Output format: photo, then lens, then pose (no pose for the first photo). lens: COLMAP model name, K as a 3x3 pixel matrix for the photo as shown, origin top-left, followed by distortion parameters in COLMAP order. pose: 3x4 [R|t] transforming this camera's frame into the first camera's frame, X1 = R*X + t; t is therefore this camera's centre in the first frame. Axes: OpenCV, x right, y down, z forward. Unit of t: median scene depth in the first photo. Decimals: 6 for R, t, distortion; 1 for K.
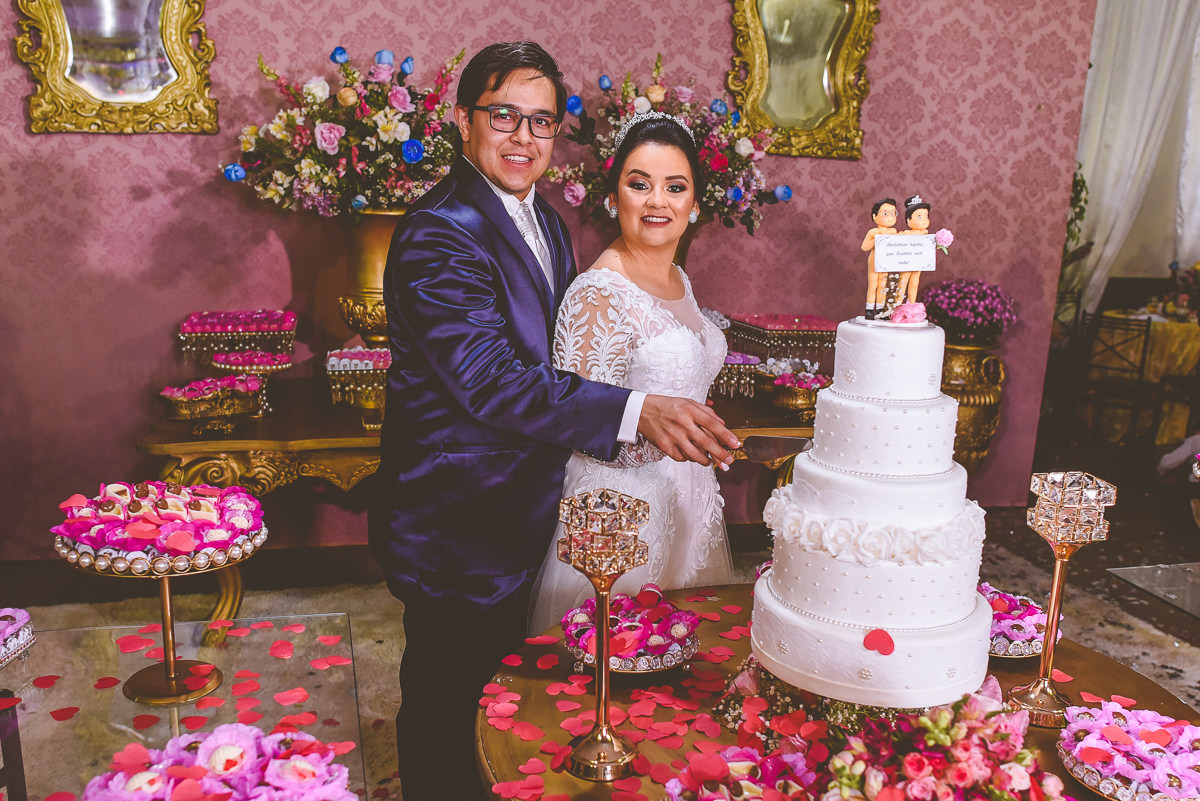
lens RADIAL K [[1061.2, 0, 593.0], [0, 1061.2, 458.7], [0, 0, 1]] dist [-0.026672, 0.000364]
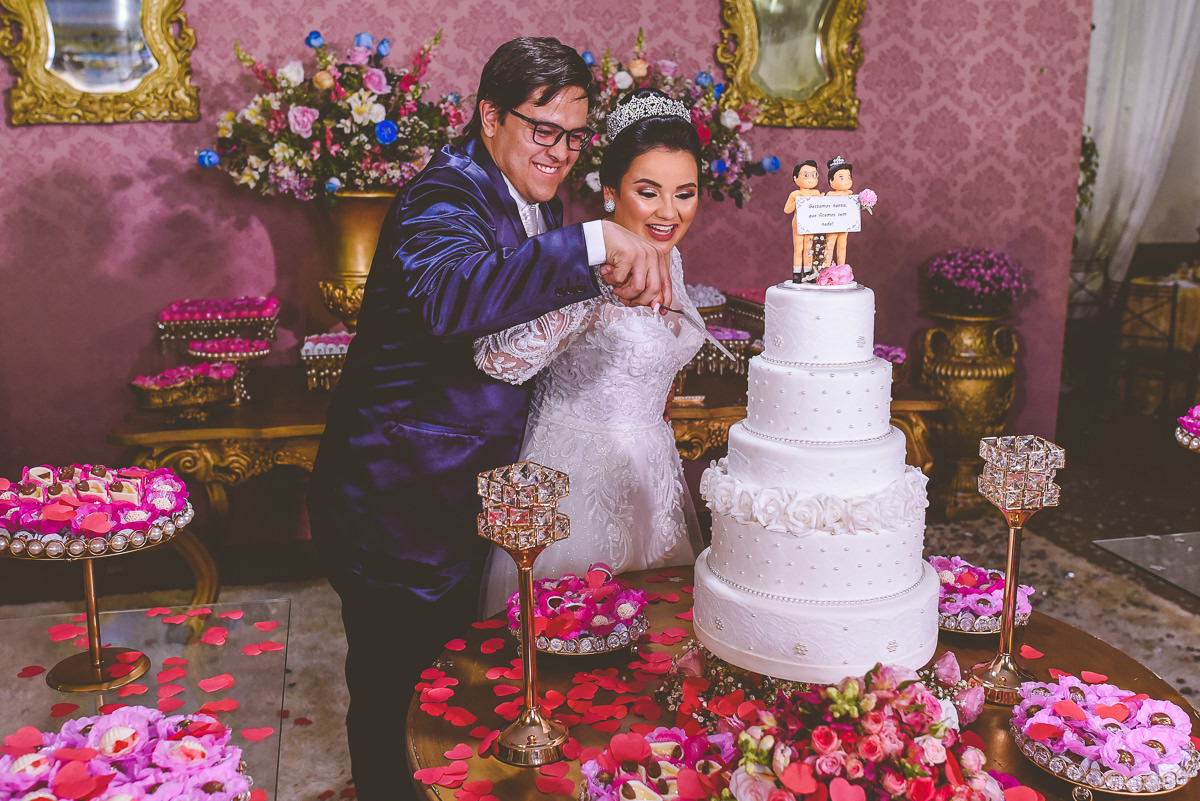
lens RADIAL K [[1106.7, 0, 591.8], [0, 1106.7, 379.0], [0, 0, 1]] dist [-0.026986, -0.003771]
pose [[0.999387, -0.022204, -0.027067, 0.040377], [0.020471, 0.997822, -0.062712, 0.007114], [0.028401, 0.062120, 0.997665, -0.007777]]
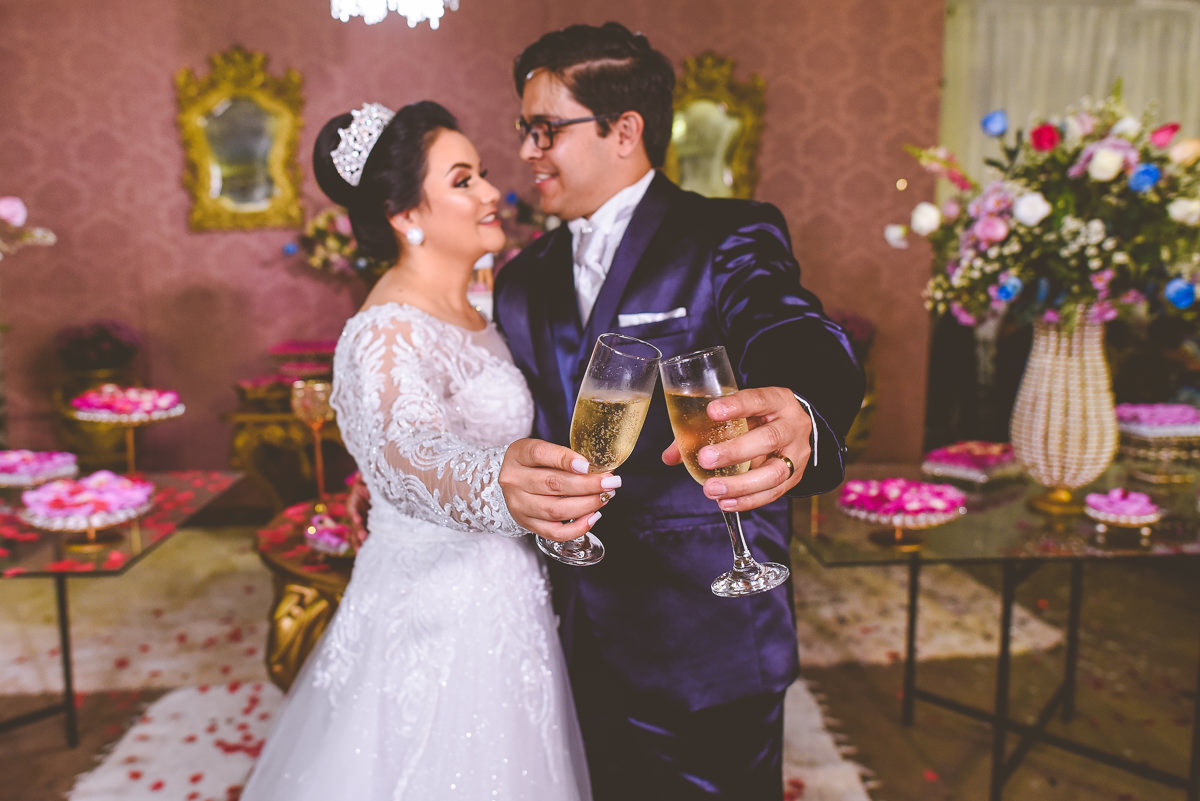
lens RADIAL K [[914.0, 0, 572.1], [0, 914.0, 383.0], [0, 0, 1]] dist [-0.027943, 0.004396]
pose [[0.982127, -0.010394, -0.187931, 0.314460], [-0.014656, 0.991219, -0.131414, 0.098990], [0.187646, 0.131819, 0.973351, -0.222725]]
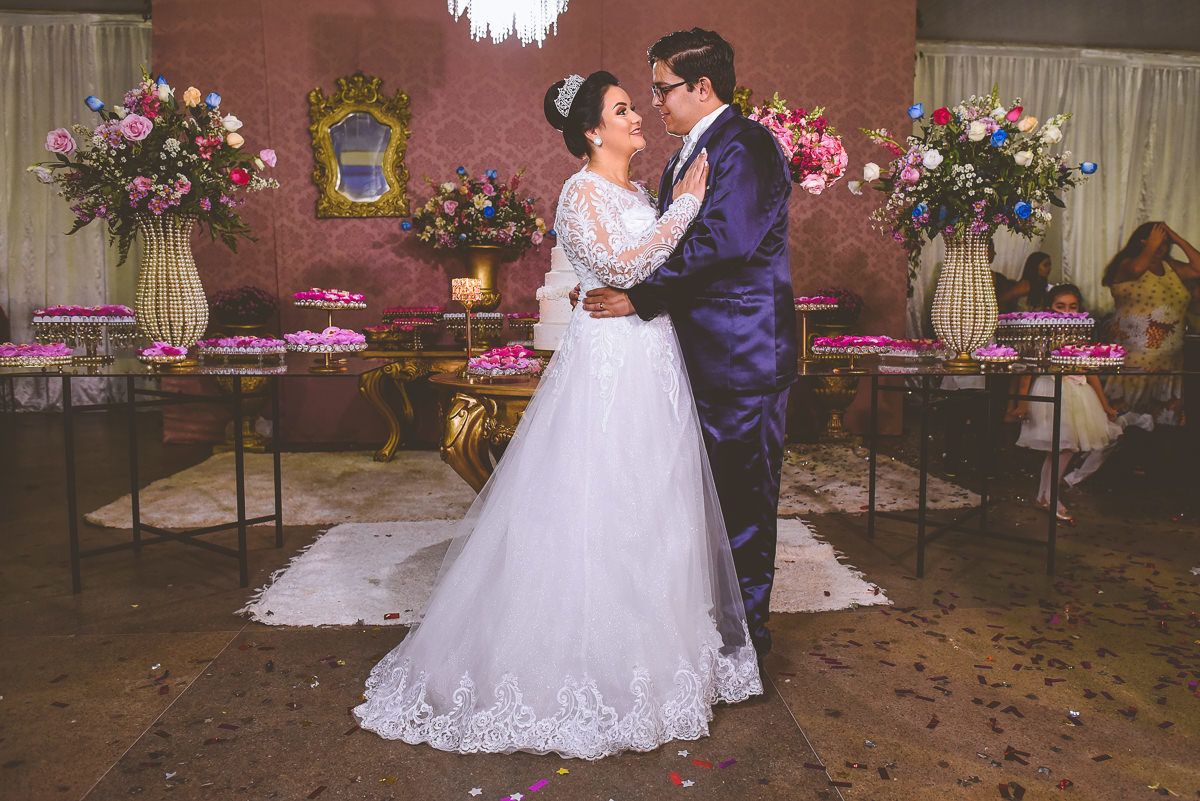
lens RADIAL K [[865.1, 0, 631.5], [0, 865.1, 380.3], [0, 0, 1]] dist [-0.034938, 0.016635]
pose [[0.987752, -0.012902, -0.155500, 0.325804], [-0.013776, 0.985473, -0.169273, 0.281288], [0.155425, 0.169342, 0.973225, -0.477312]]
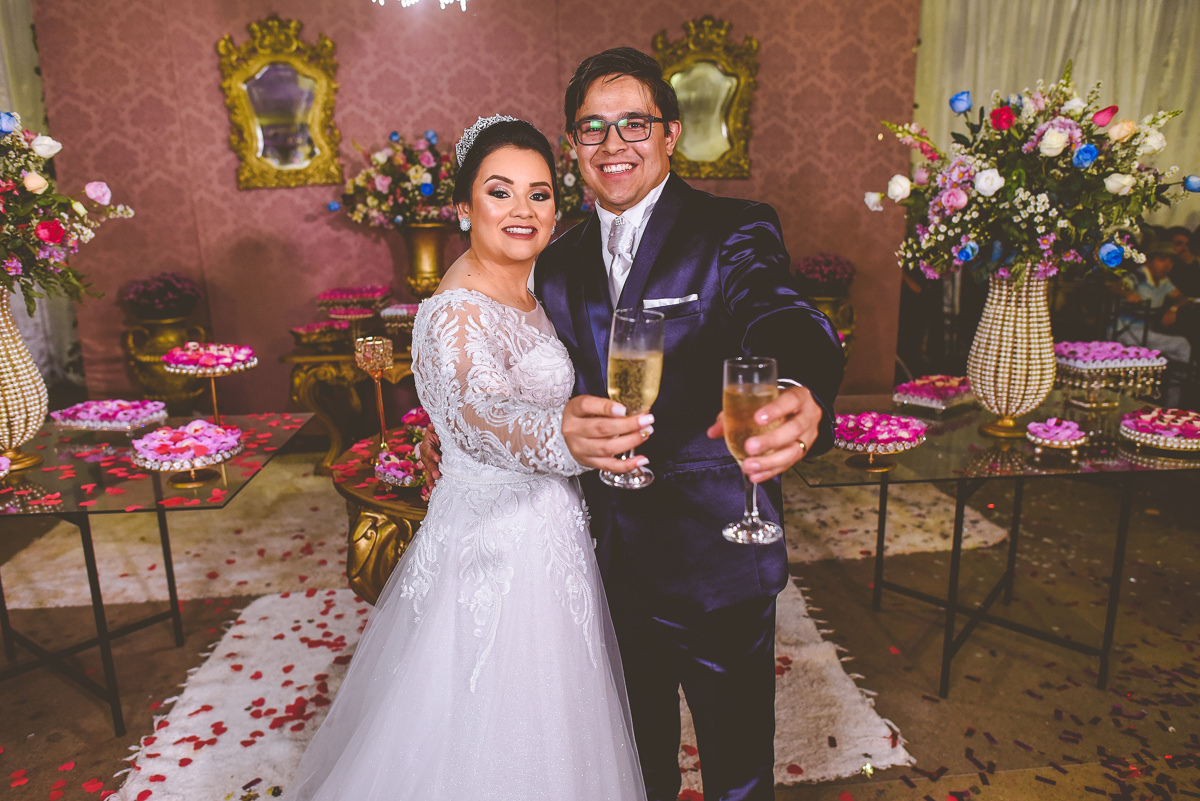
lens RADIAL K [[823.7, 0, 601.8], [0, 823.7, 399.5], [0, 0, 1]] dist [-0.033574, 0.012816]
pose [[0.986095, -0.008849, -0.165948, 0.309934], [0.005122, 0.999725, -0.022873, 0.082783], [0.166105, 0.021705, 0.985869, -0.262127]]
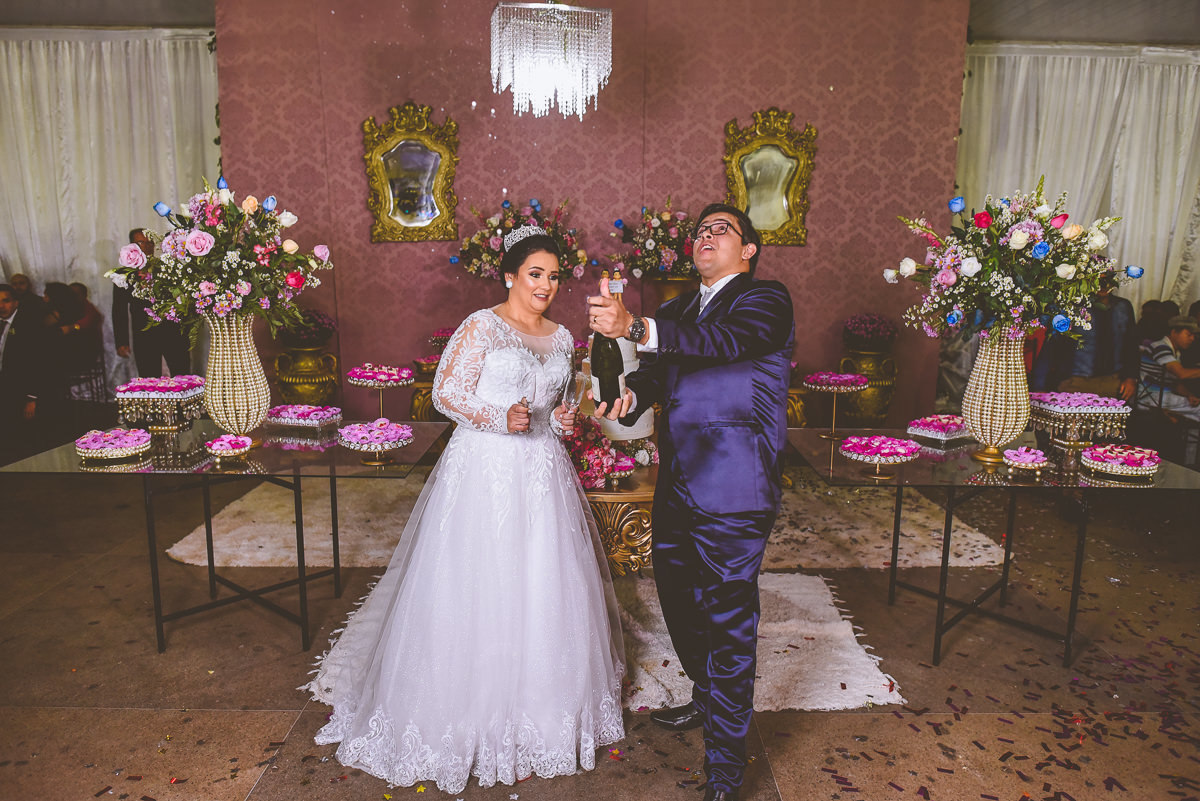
lens RADIAL K [[823.7, 0, 601.8], [0, 823.7, 399.5], [0, 0, 1]] dist [-0.033574, 0.012816]
pose [[0.971108, 0.023438, -0.237485, 0.332887], [-0.043616, 0.995835, -0.080068, 0.123982], [0.234619, 0.088112, 0.968086, -0.491069]]
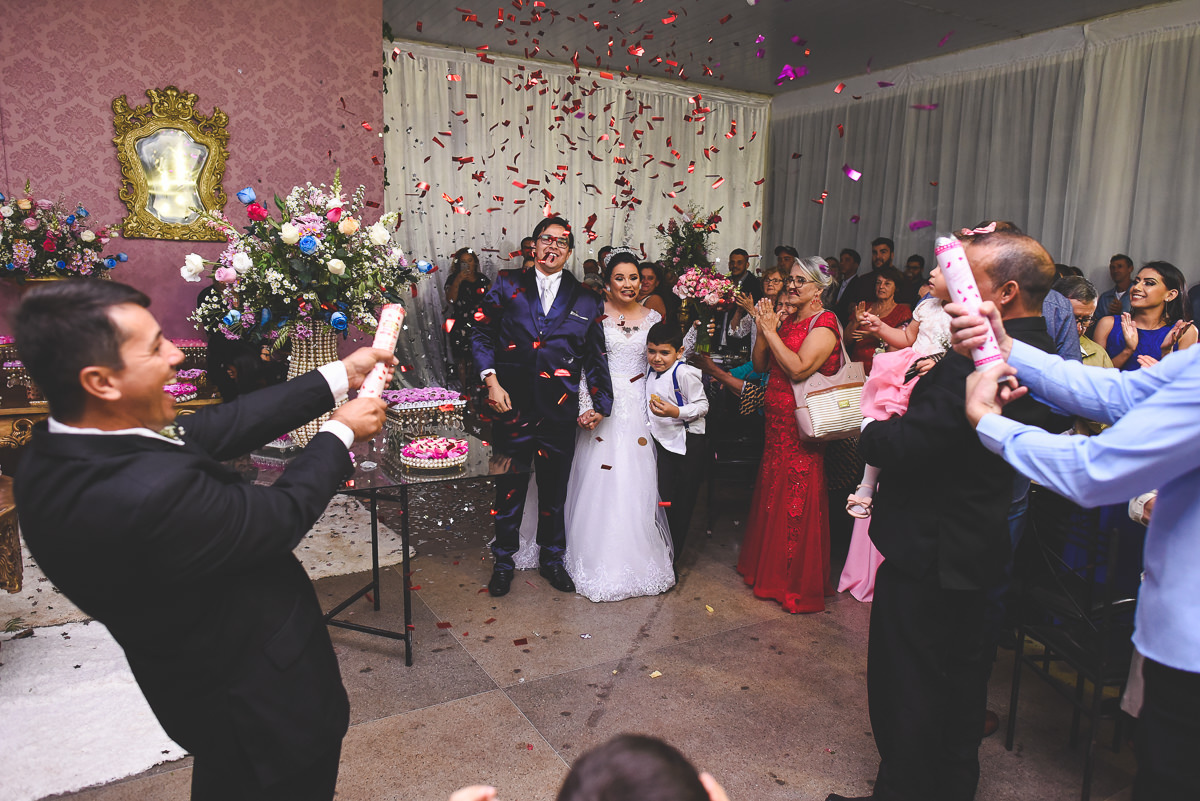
lens RADIAL K [[823.7, 0, 601.8], [0, 823.7, 399.5], [0, 0, 1]] dist [-0.033574, 0.012816]
pose [[0.964113, -0.054499, 0.259837, 0.611475], [0.075136, 0.994702, -0.070156, 0.112724], [-0.254637, 0.087162, 0.963101, -0.421170]]
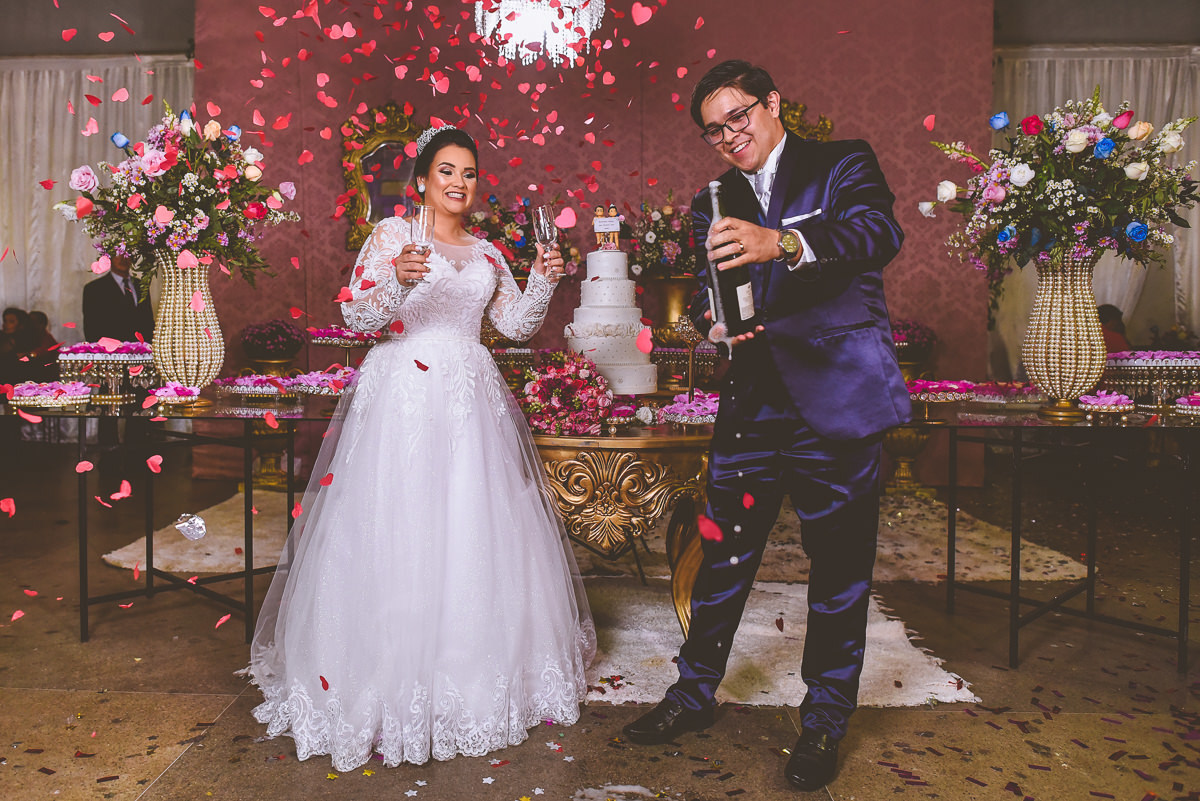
lens RADIAL K [[905.8, 0, 542.8], [0, 905.8, 360.6], [0, 0, 1]] dist [-0.035088, 0.015912]
pose [[0.954414, -0.018571, -0.297908, 0.326466], [-0.050359, 0.973737, -0.222037, 0.260219], [0.294207, 0.226918, 0.928413, -0.429873]]
